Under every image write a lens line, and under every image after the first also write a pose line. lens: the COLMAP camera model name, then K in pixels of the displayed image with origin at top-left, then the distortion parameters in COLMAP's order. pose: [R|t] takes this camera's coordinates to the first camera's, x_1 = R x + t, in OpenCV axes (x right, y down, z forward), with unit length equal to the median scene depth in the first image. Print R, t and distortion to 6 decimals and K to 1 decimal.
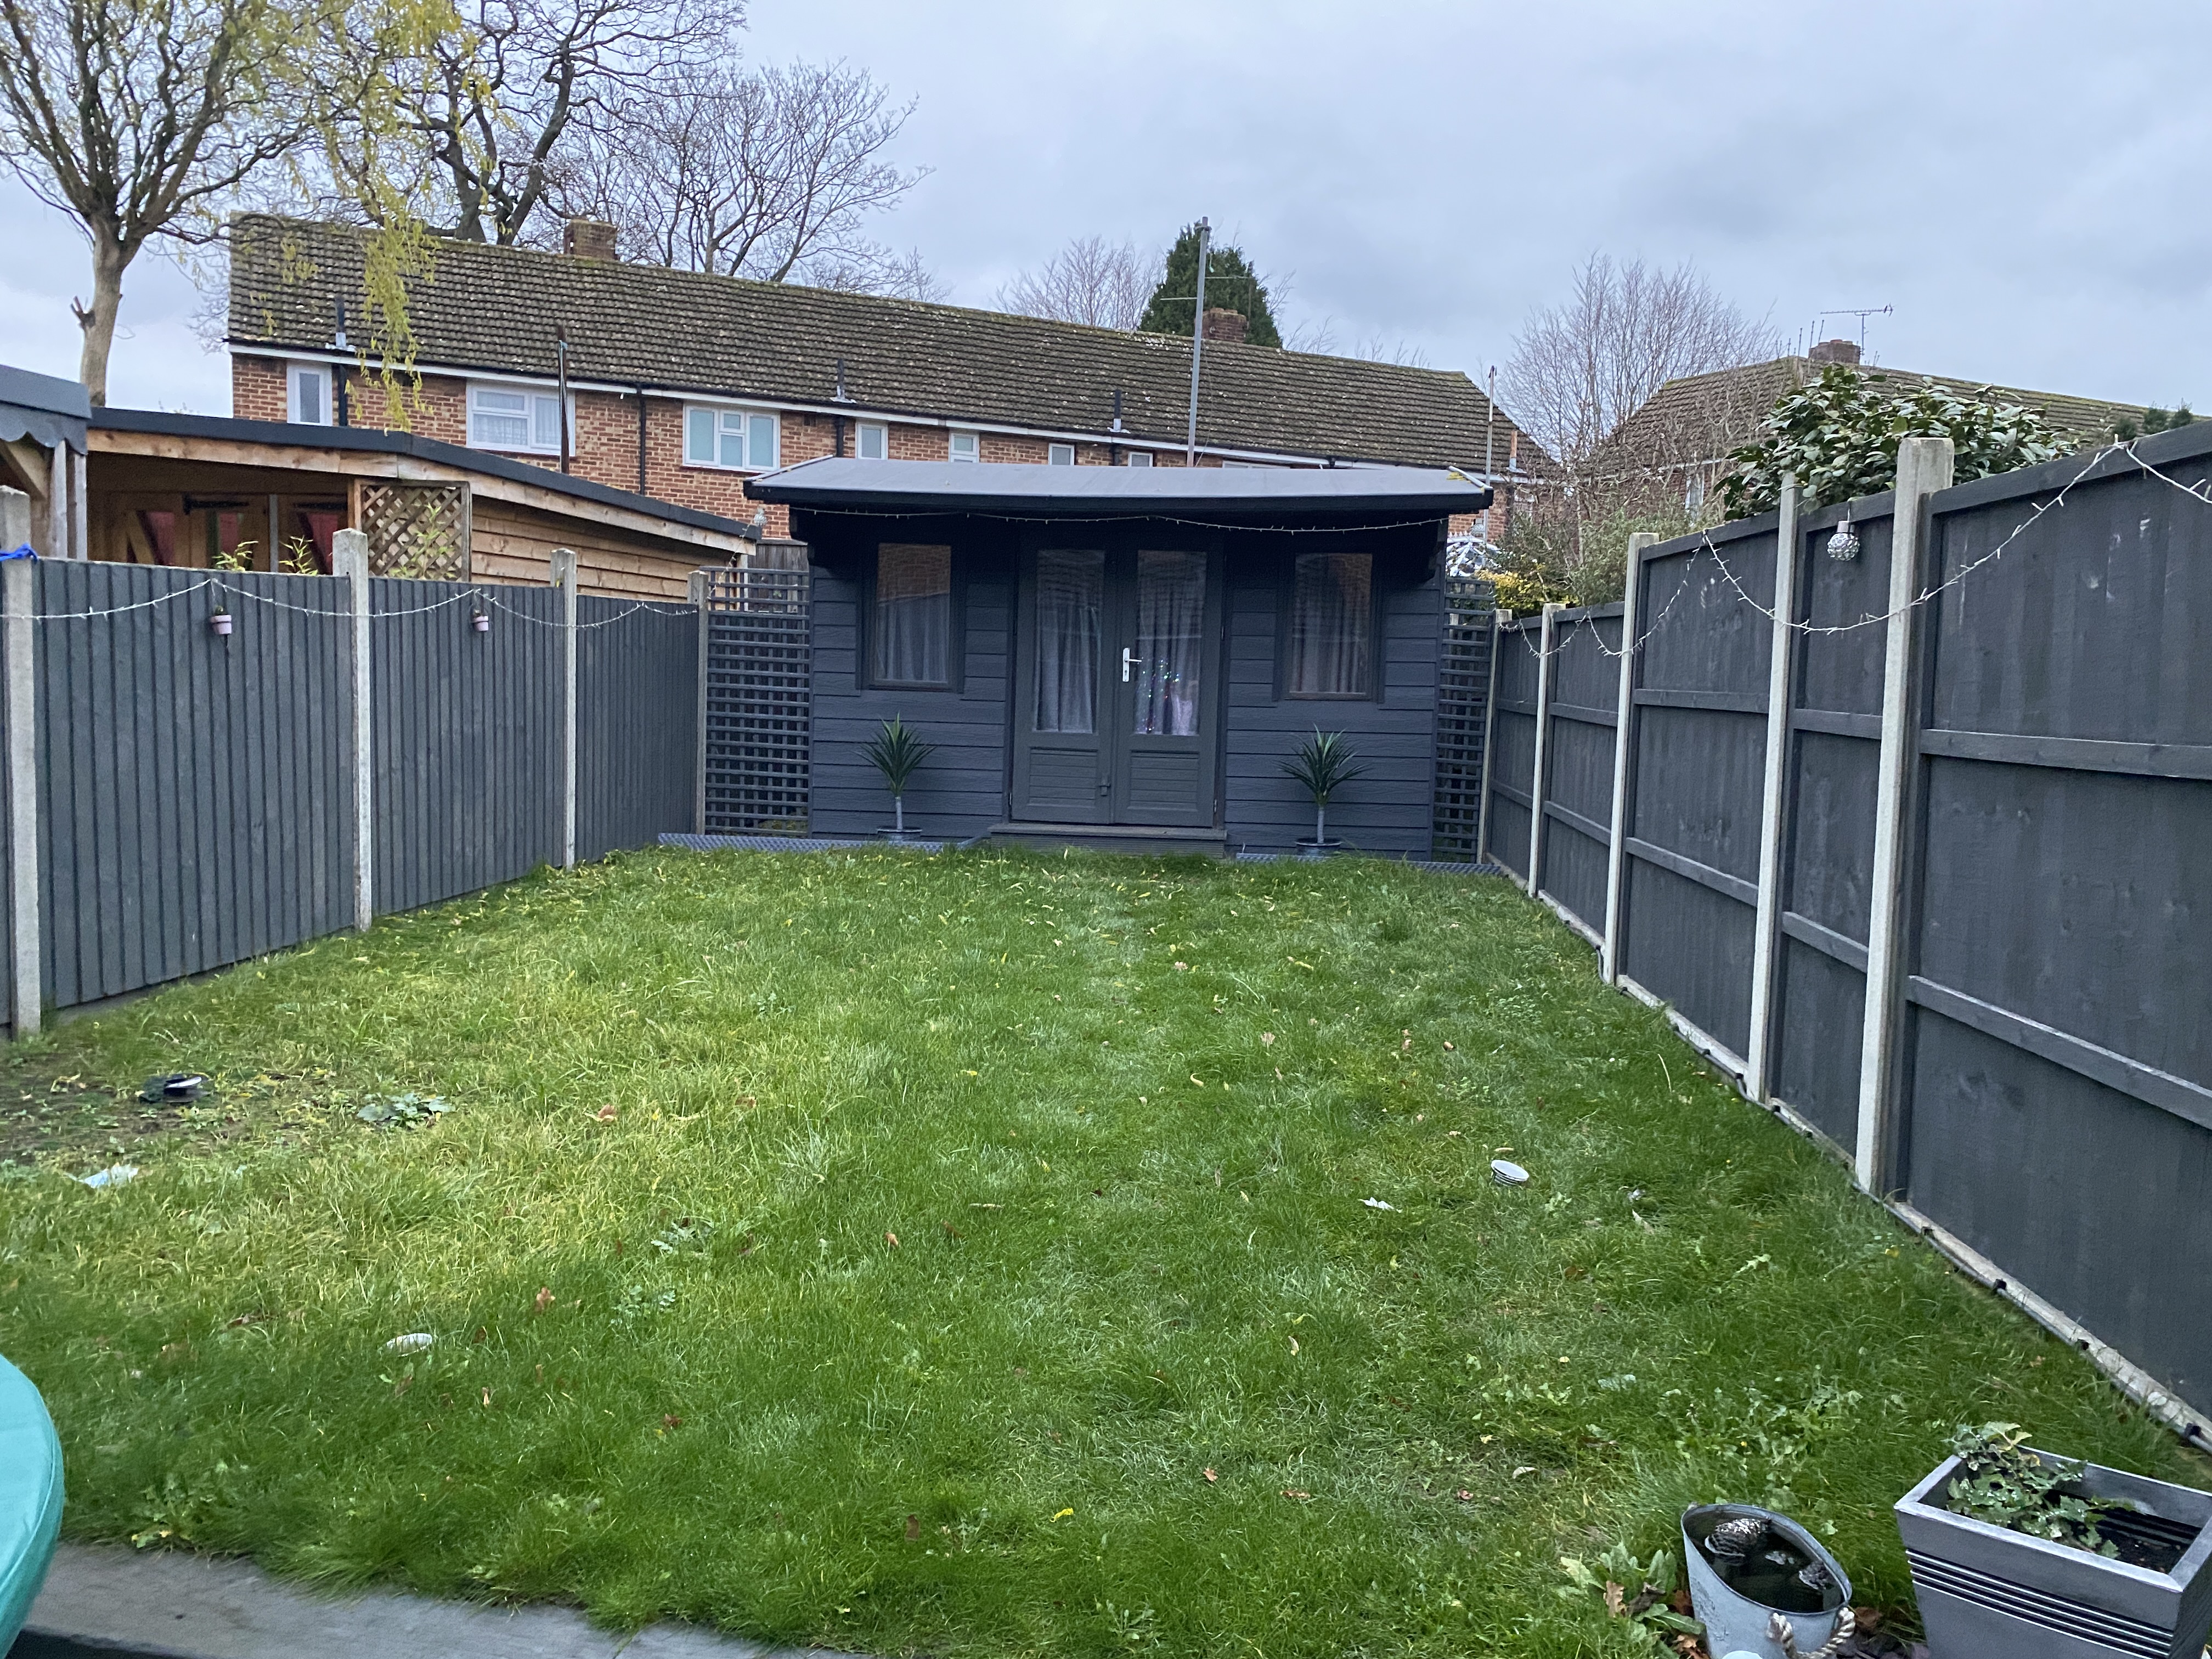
lens RADIAL K [[1715.3, 0, 1106.0], [0, 1715.3, 829.5], [0, 0, 1]] dist [0.042888, -0.043664]
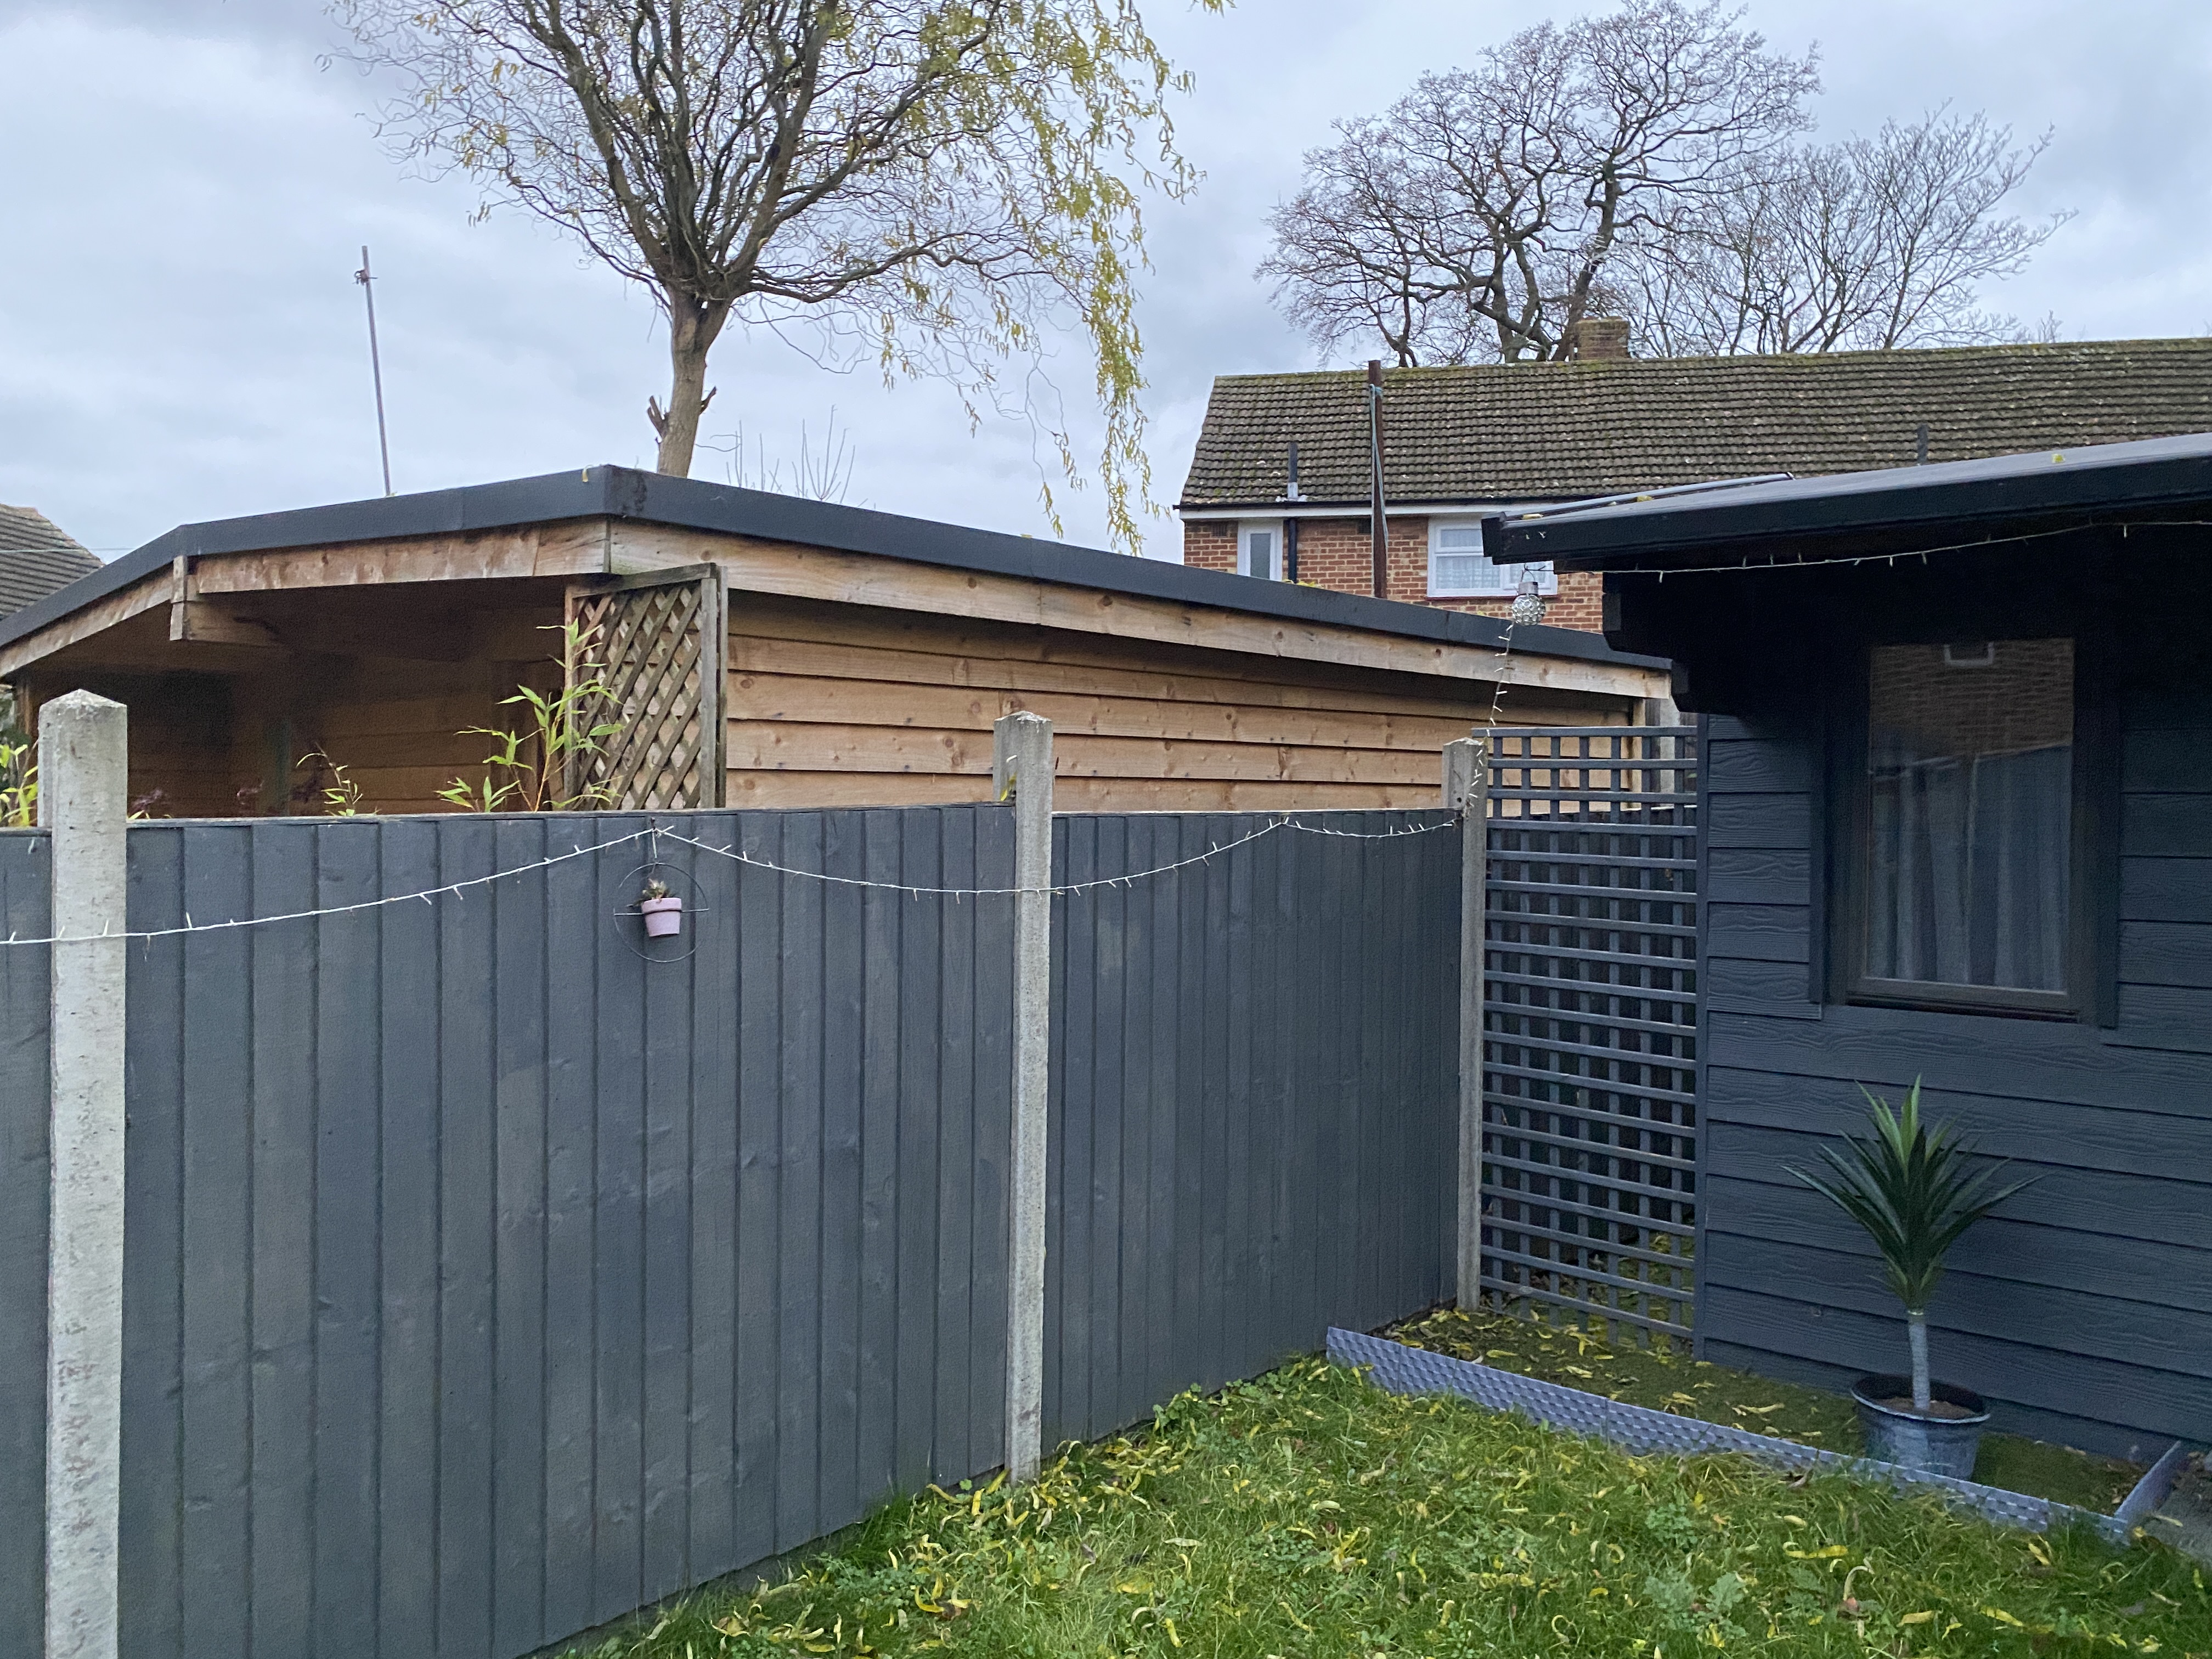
lens RADIAL K [[1681.4, 0, 1106.0], [0, 1681.4, 829.5], [0, 0, 1]] dist [0.007898, -0.013678]
pose [[0.808928, -0.019018, -0.587600, -0.044578], [-0.034777, 0.996179, -0.080118, -0.083364], [0.586879, 0.085245, 0.805175, 0.564734]]
